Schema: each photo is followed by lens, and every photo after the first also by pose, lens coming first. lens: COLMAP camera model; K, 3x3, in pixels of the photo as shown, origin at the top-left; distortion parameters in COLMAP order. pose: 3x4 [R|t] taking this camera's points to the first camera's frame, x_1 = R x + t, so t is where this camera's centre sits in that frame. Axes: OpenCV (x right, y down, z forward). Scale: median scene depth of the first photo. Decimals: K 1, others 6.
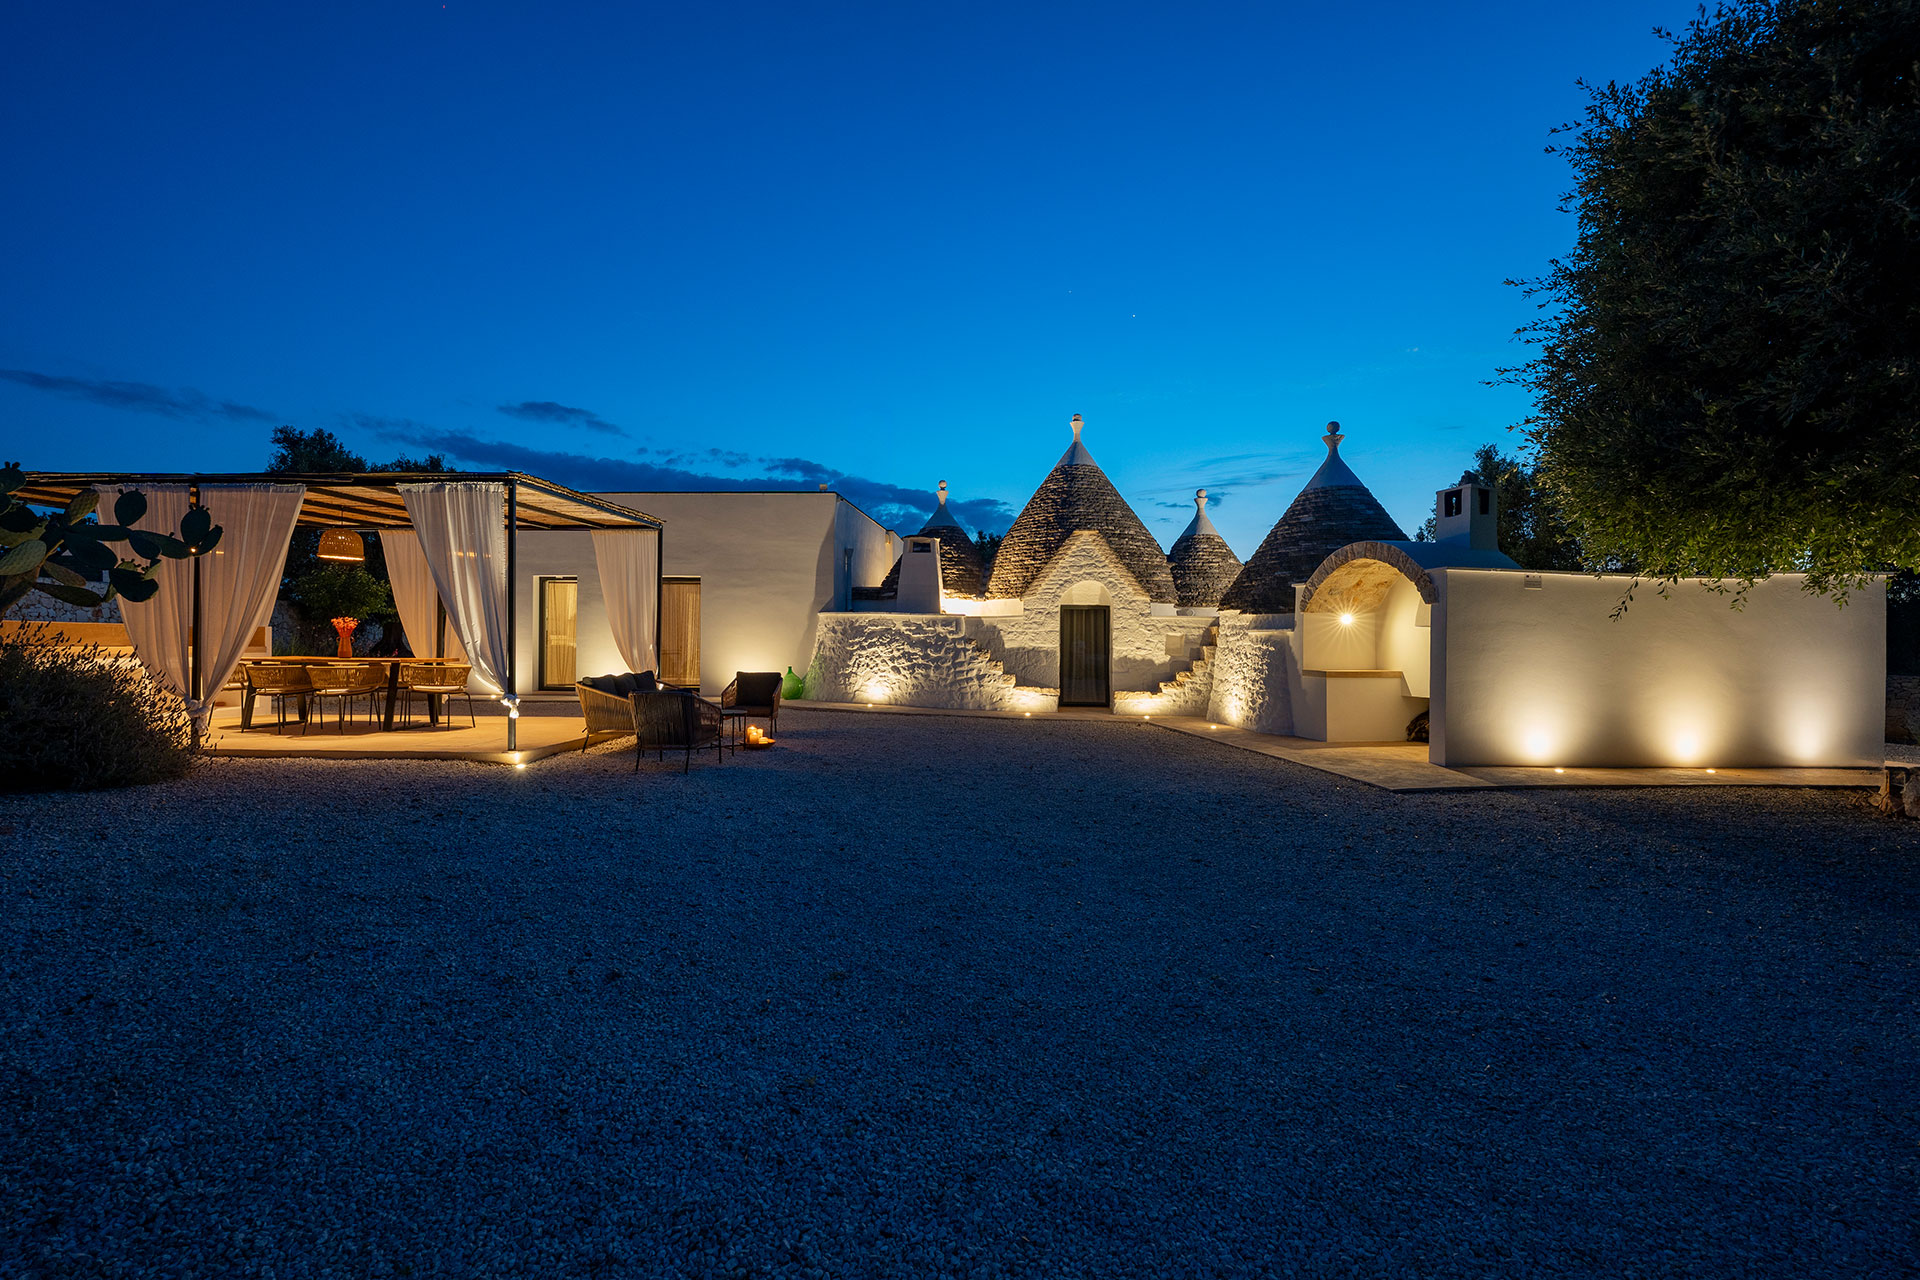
lens RADIAL K [[872.3, 0, 953.6], [0, 872.3, 635.5], [0, 0, 1]] dist [-0.002980, -0.001072]
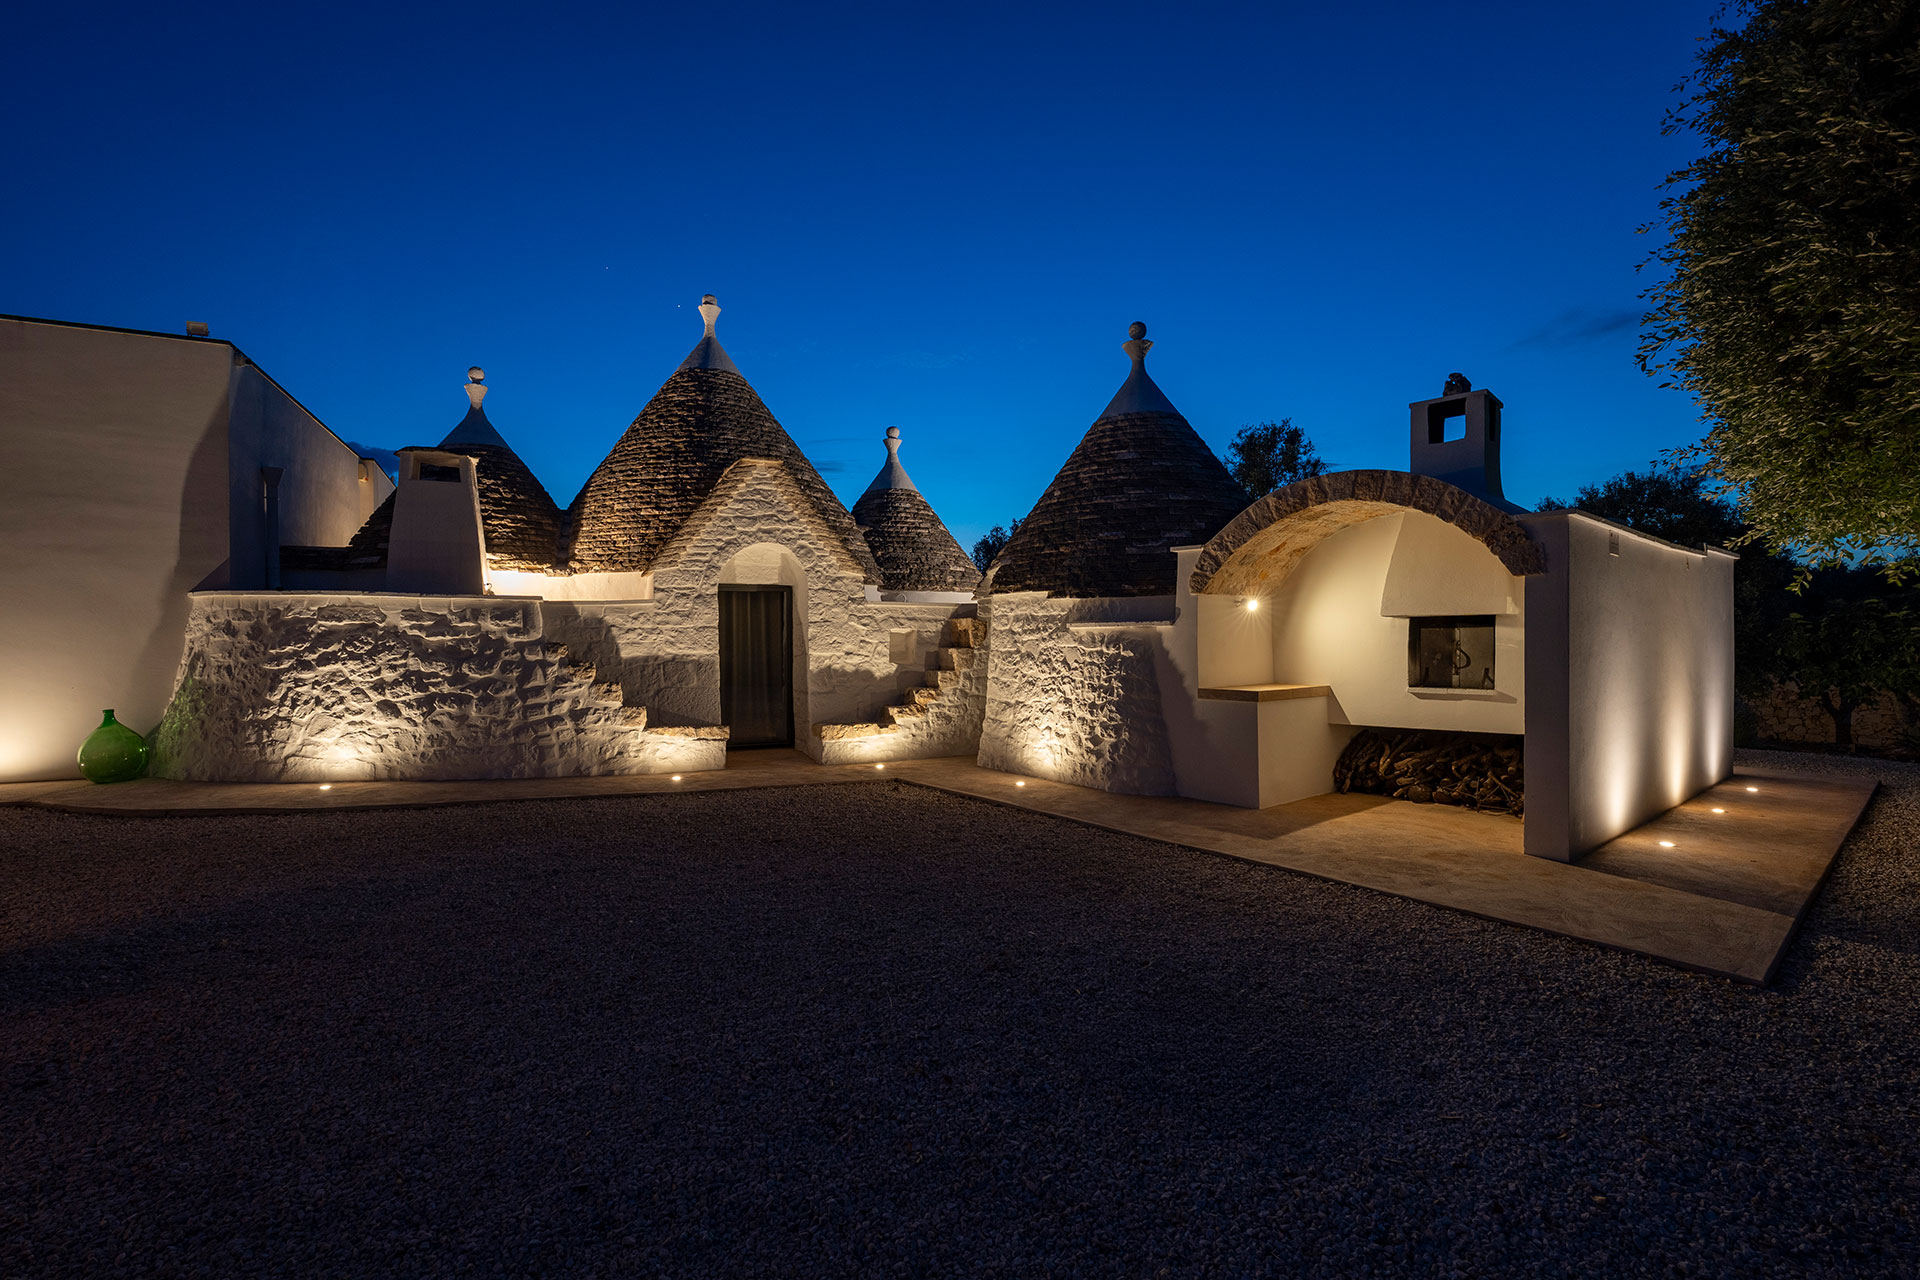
lens RADIAL K [[872.3, 0, 964.7], [0, 872.3, 642.4], [0, 0, 1]] dist [-0.002980, -0.001072]
pose [[0.864603, -0.016300, 0.502190, -0.031444], [0.009085, 0.999817, 0.016811, -0.003104], [-0.502373, -0.009972, 0.864594, 0.415343]]
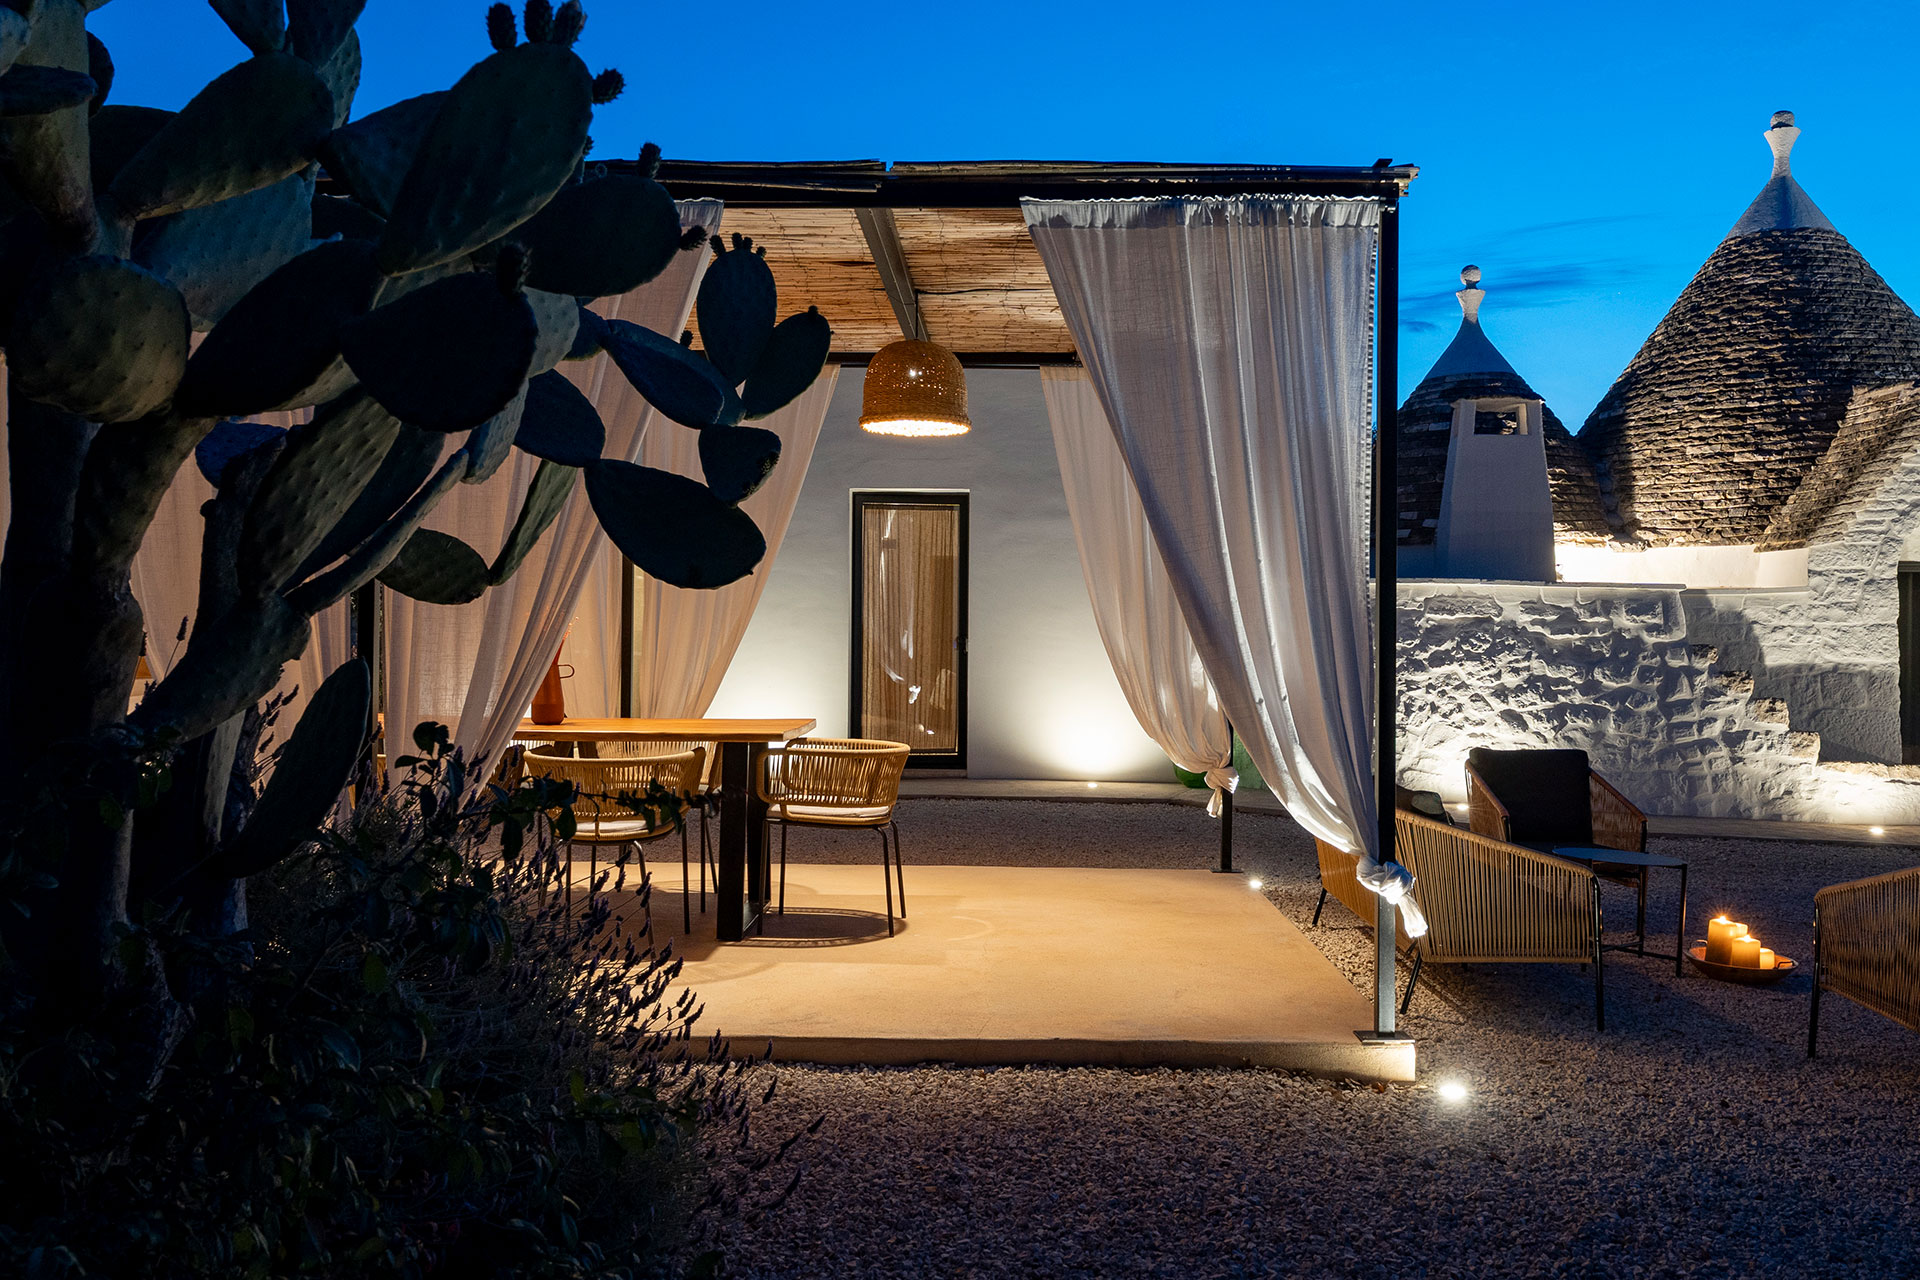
lens RADIAL K [[1735.9, 0, 946.2], [0, 1735.9, 632.7], [0, 0, 1]] dist [0.007546, -0.011308]
pose [[0.999882, 0.000847, 0.015330, -0.347498], [-0.001069, 0.999895, 0.014465, -0.013179], [-0.015316, -0.014480, 0.999778, 0.188204]]
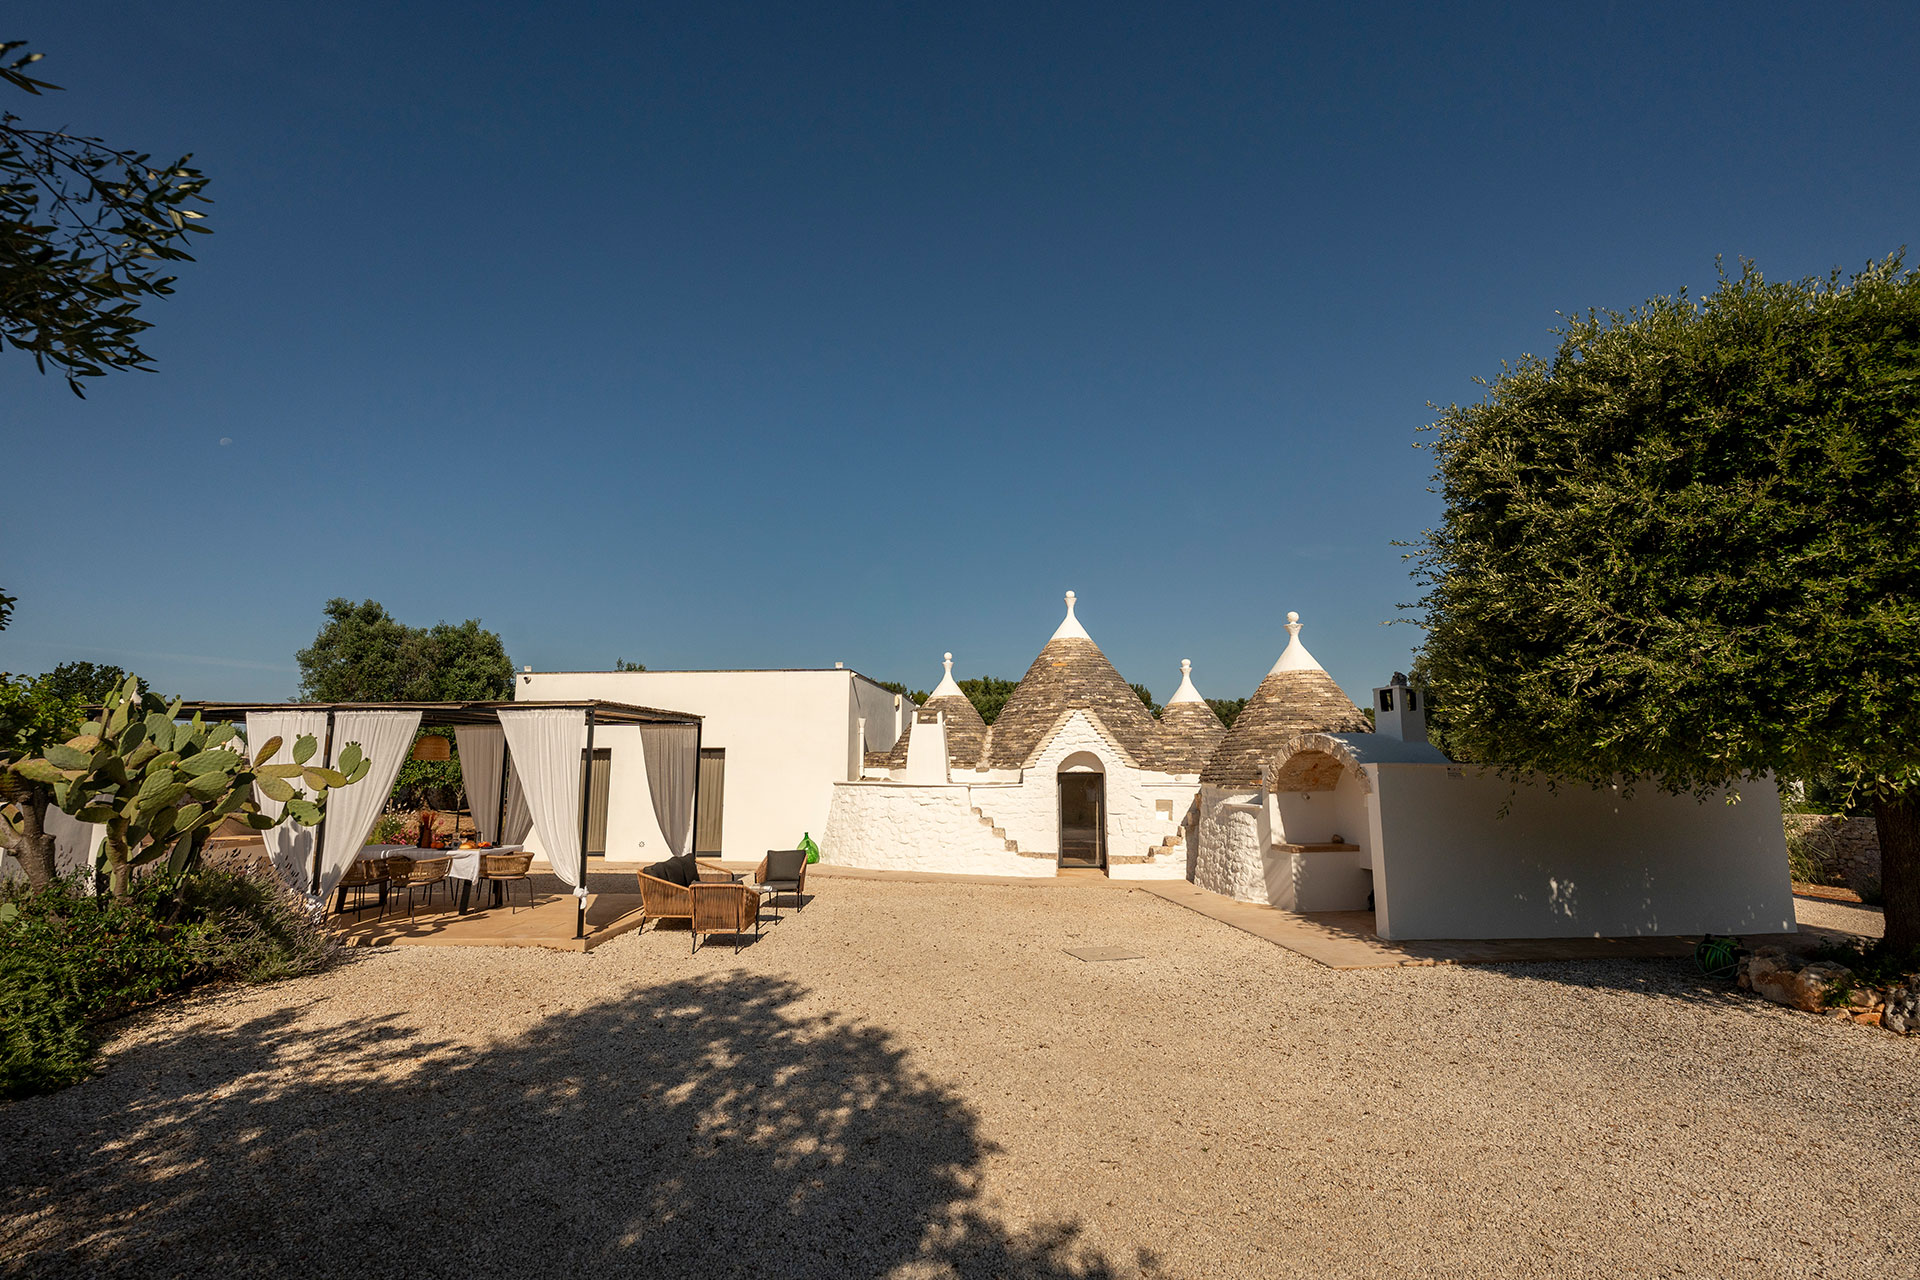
lens RADIAL K [[872.3, 0, 958.9], [0, 872.3, 644.3], [0, 0, 1]] dist [-0.002980, -0.001072]
pose [[0.999963, -0.008475, -0.001754, 0.003644], [0.008129, 0.989317, -0.145556, -0.037667], [0.002968, 0.145537, 0.989348, -0.099306]]
